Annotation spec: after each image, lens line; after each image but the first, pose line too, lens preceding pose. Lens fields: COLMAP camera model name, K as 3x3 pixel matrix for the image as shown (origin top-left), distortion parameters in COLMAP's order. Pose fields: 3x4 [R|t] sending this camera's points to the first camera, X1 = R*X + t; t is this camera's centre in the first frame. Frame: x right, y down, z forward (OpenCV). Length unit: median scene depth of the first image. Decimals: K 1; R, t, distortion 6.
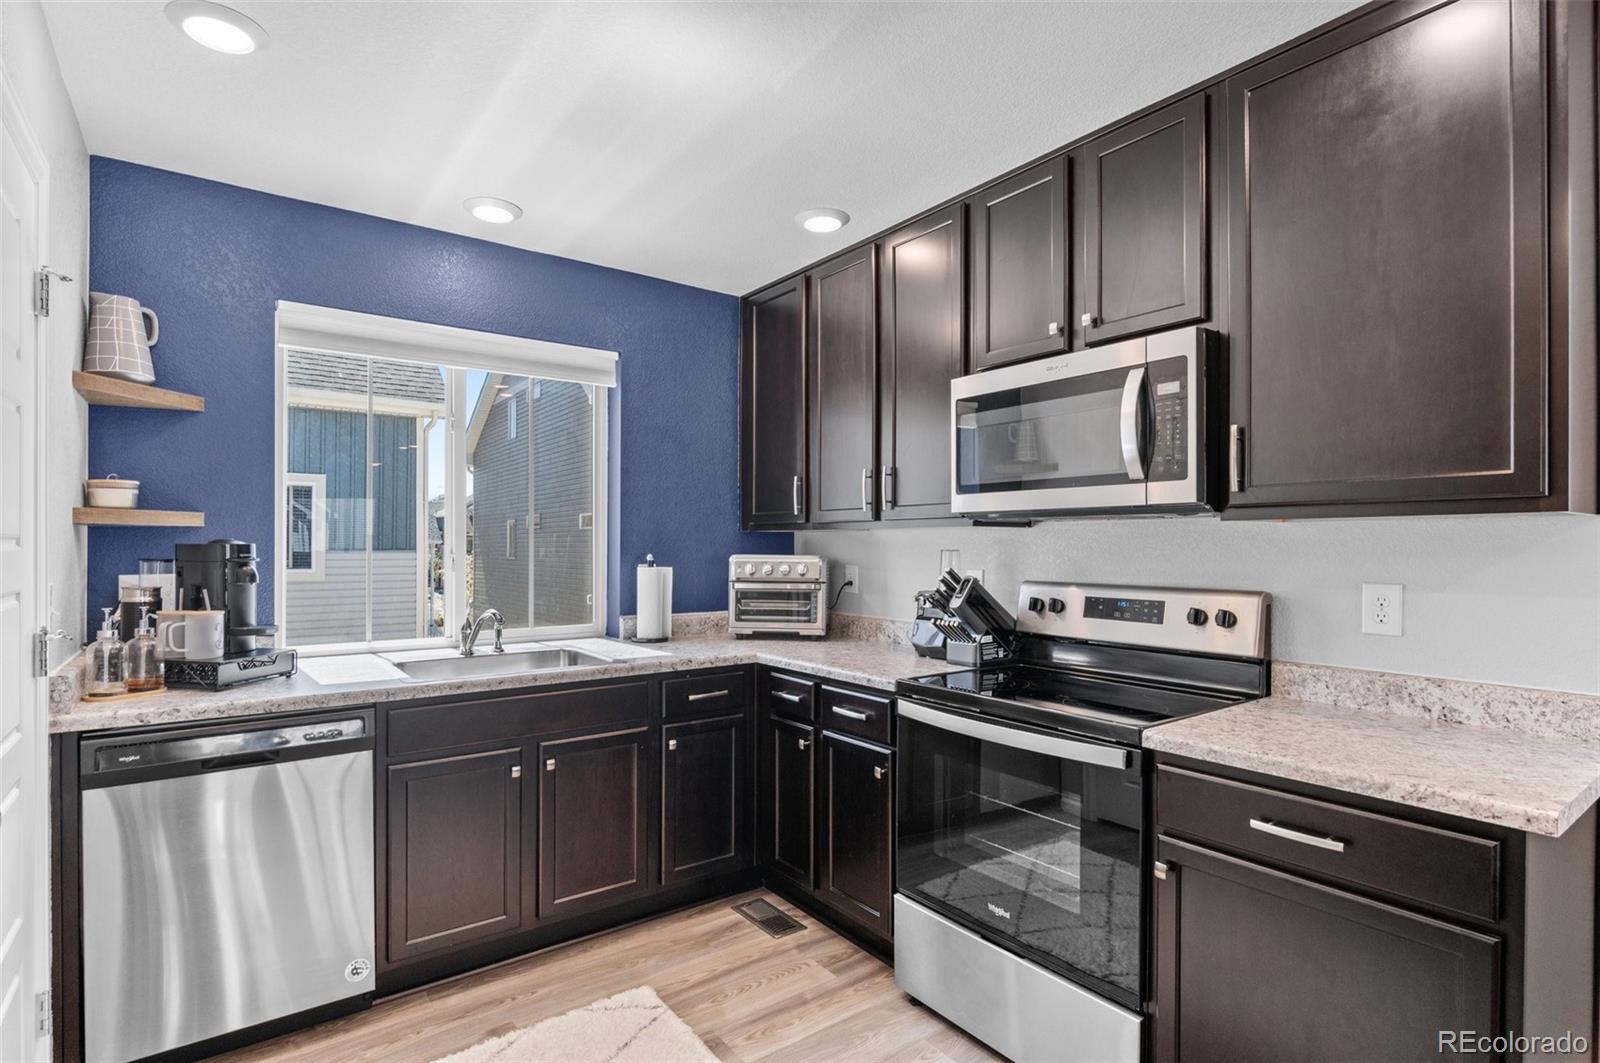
lens RADIAL K [[791.4, 0, 800.7], [0, 791.4, 544.7], [0, 0, 1]] dist [-0.003252, -0.000453]
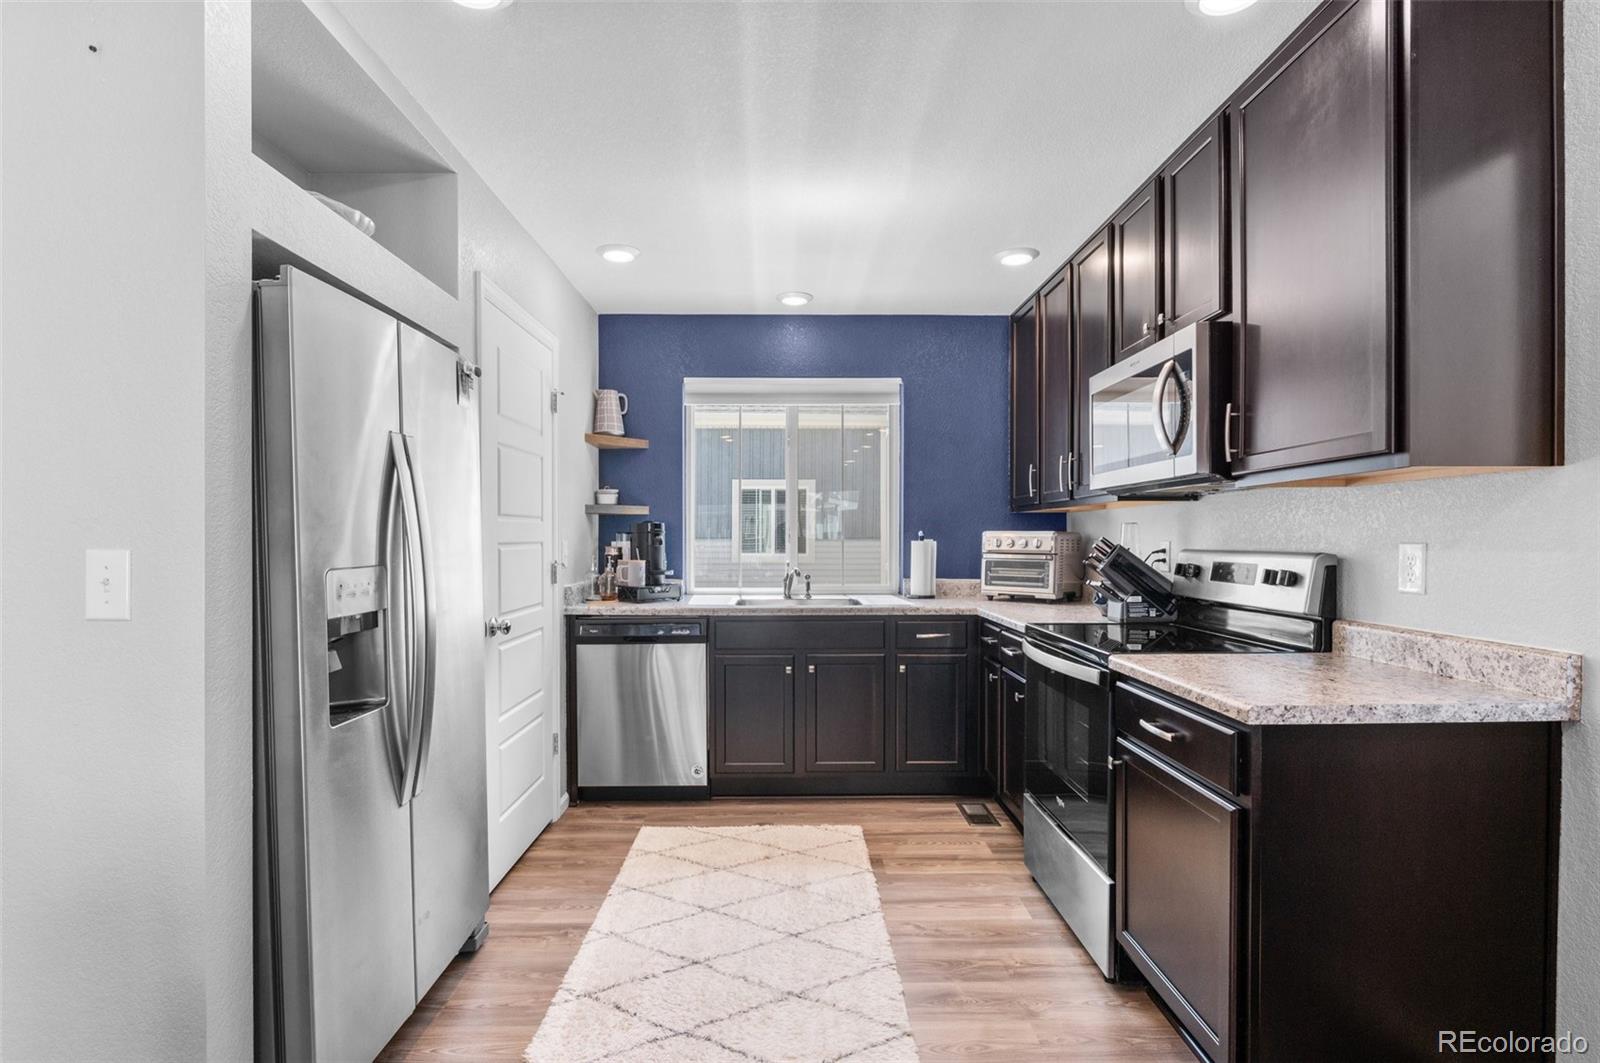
lens RADIAL K [[791.4, 0, 800.7], [0, 791.4, 544.7], [0, 0, 1]] dist [-0.003252, -0.000453]
pose [[0.812266, 0.001762, -0.583285, 0.556803], [0.002492, 0.999976, 0.006491, 0.034601], [0.583282, -0.006726, 0.812242, -0.232027]]
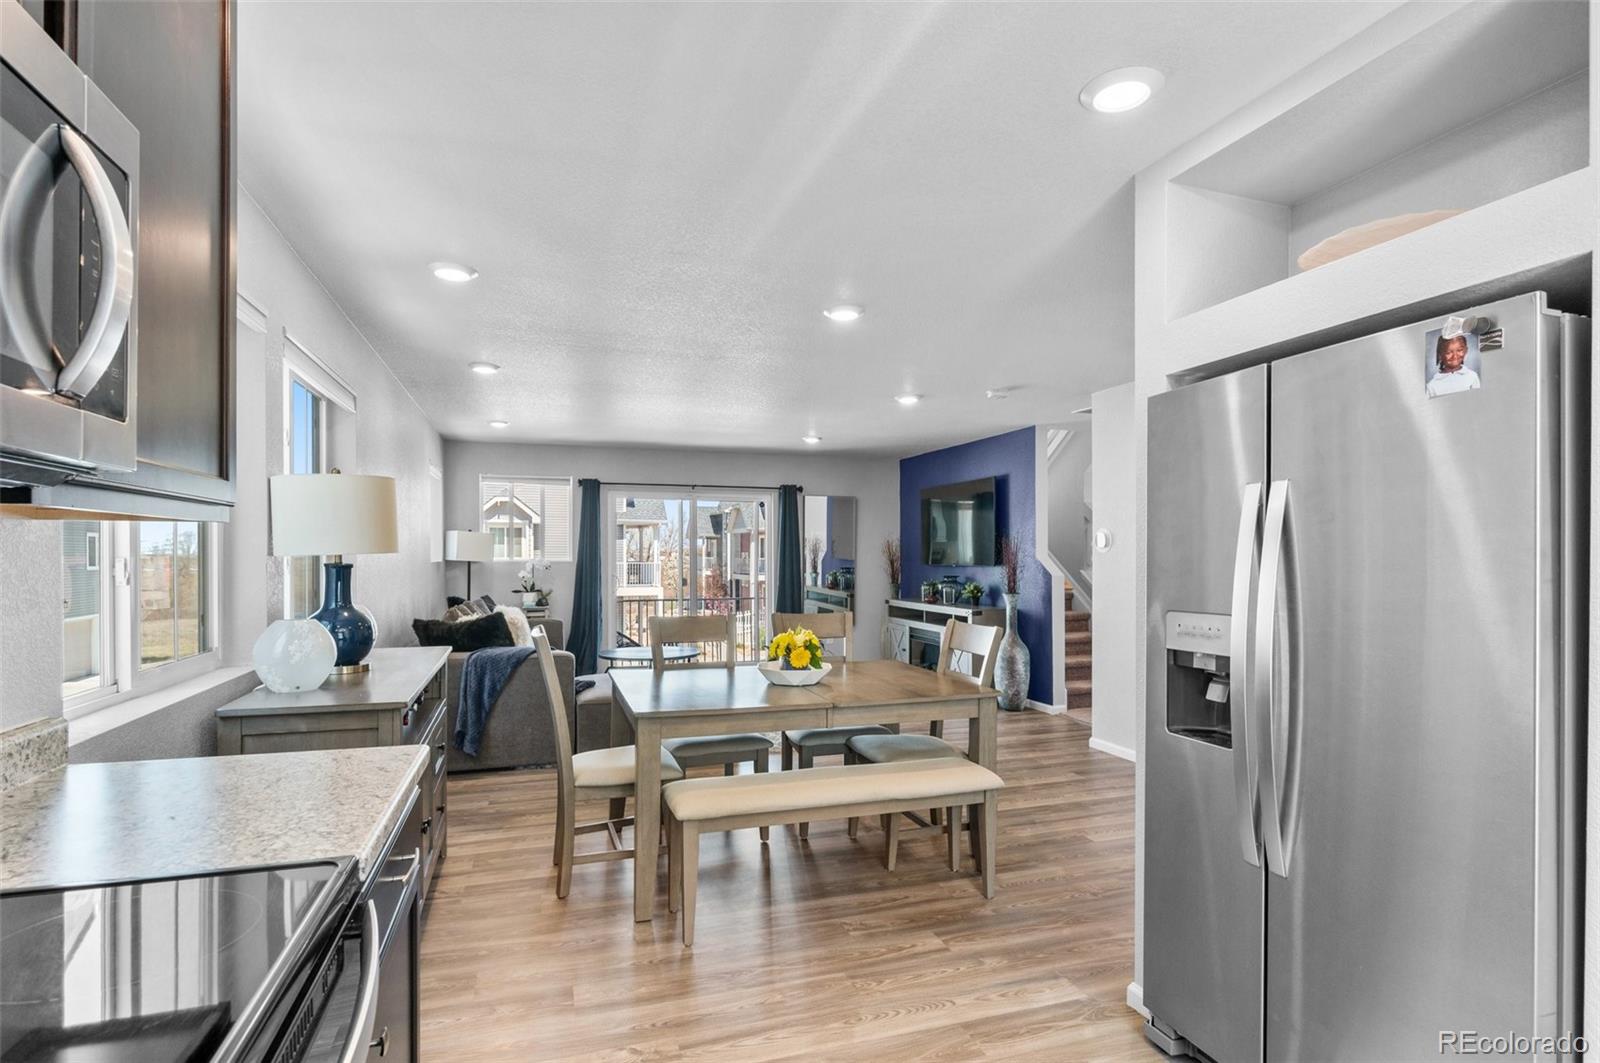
lens RADIAL K [[793.8, 0, 798.9], [0, 793.8, 559.1], [0, 0, 1]] dist [-0.001536, -0.000927]
pose [[-0.948338, -0.005130, 0.317221, -0.059125], [-0.004239, 0.999985, 0.003501, 0.000782], [-0.317234, 0.001976, -0.948345, 1.066996]]
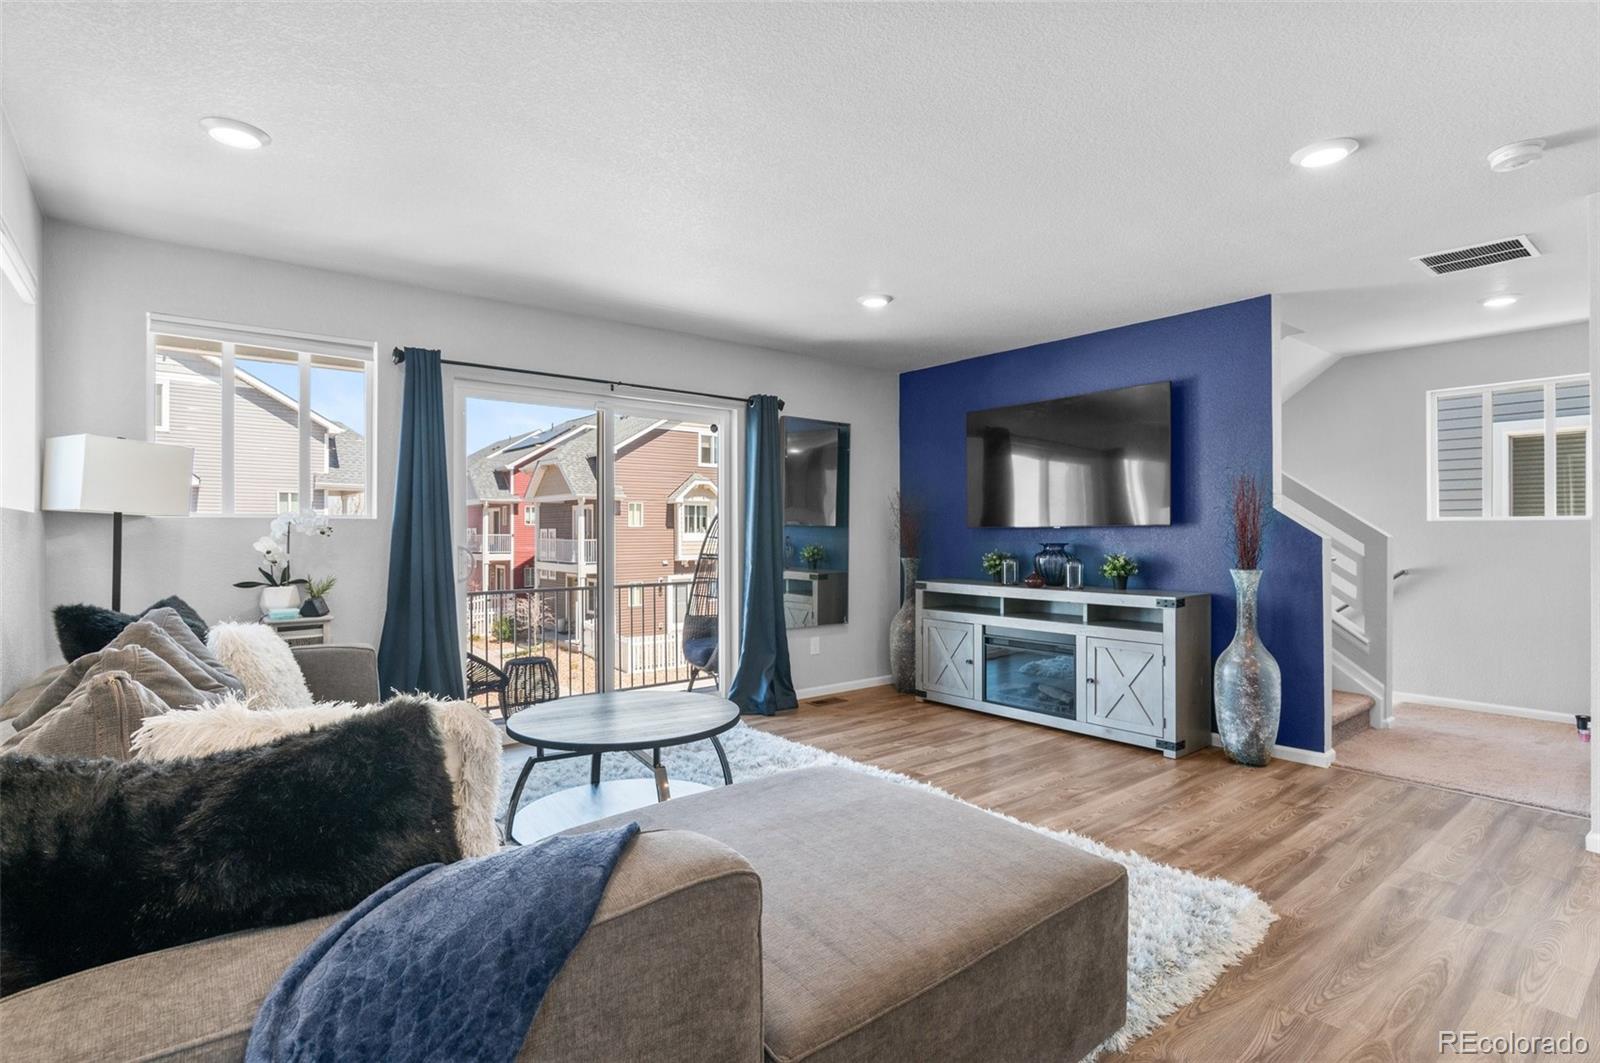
lens RADIAL K [[784.5, 0, 800.0], [0, 784.5, 531.5], [0, 0, 1]] dist [-0.005648, -0.001152]
pose [[-0.999244, -0.001715, -0.038832, 1.173298], [-0.001509, 0.999985, -0.005357, 0.061857], [0.038841, -0.005294, -0.999231, -0.251687]]
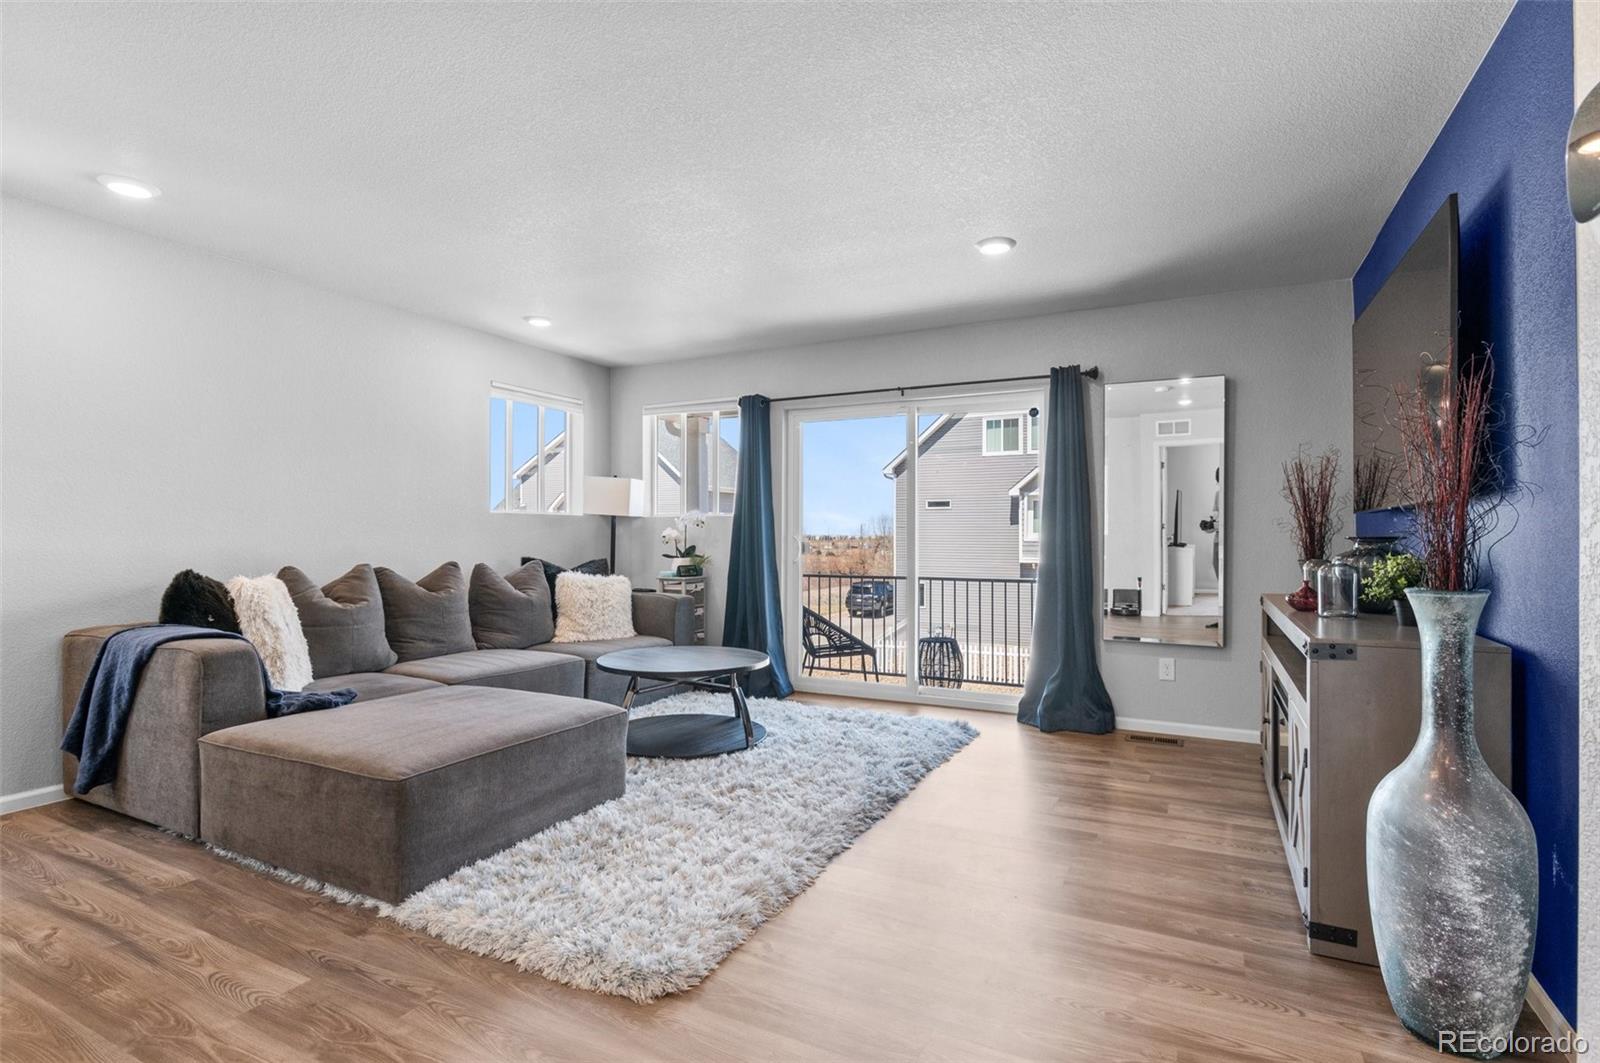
lens RADIAL K [[784.5, 0, 800.0], [0, 784.5, 531.5], [0, 0, 1]] dist [-0.005648, -0.001152]
pose [[-0.442357, -0.000259, 0.896839, -0.274806], [-0.007200, 0.999969, -0.003263, 0.081707], [-0.896810, -0.007901, -0.442345, -1.036124]]
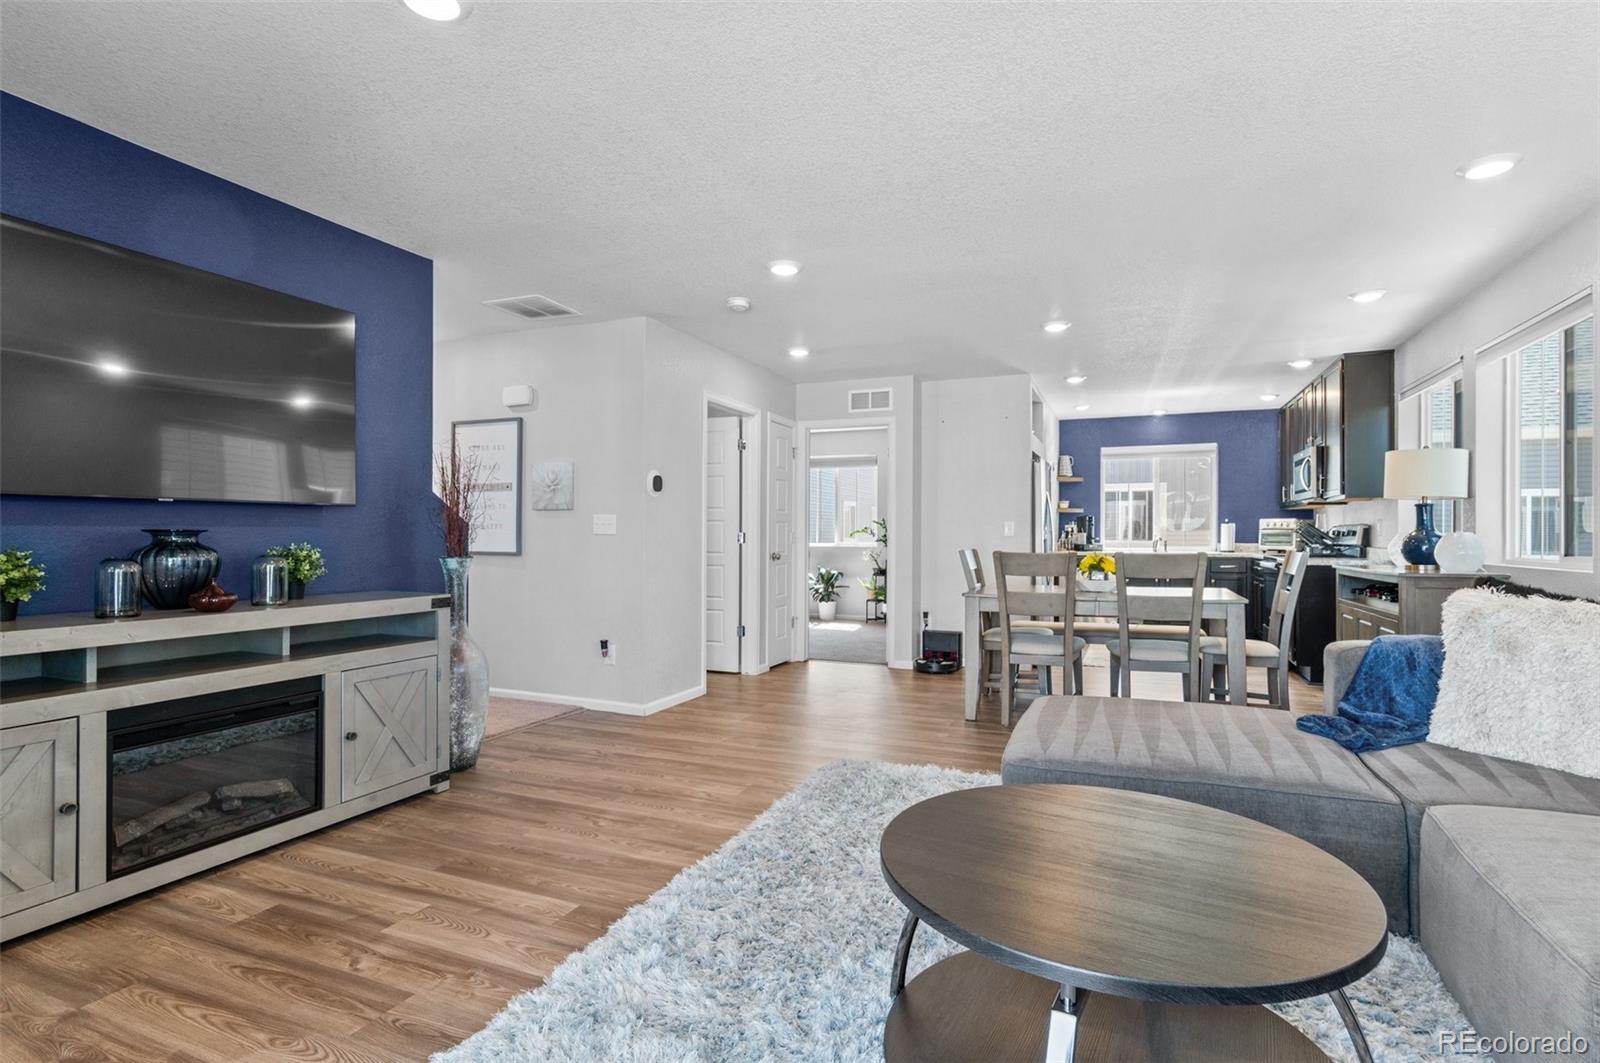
lens RADIAL K [[794.8, 0, 800.0], [0, 794.8, 531.5], [0, 0, 1]] dist [-0.002192, -0.000277]
pose [[0.510102, -0.005909, -0.860094, 1.861116], [0.001225, 0.999980, -0.006143, 0.092260], [0.860113, 0.002080, 0.510099, -2.149415]]
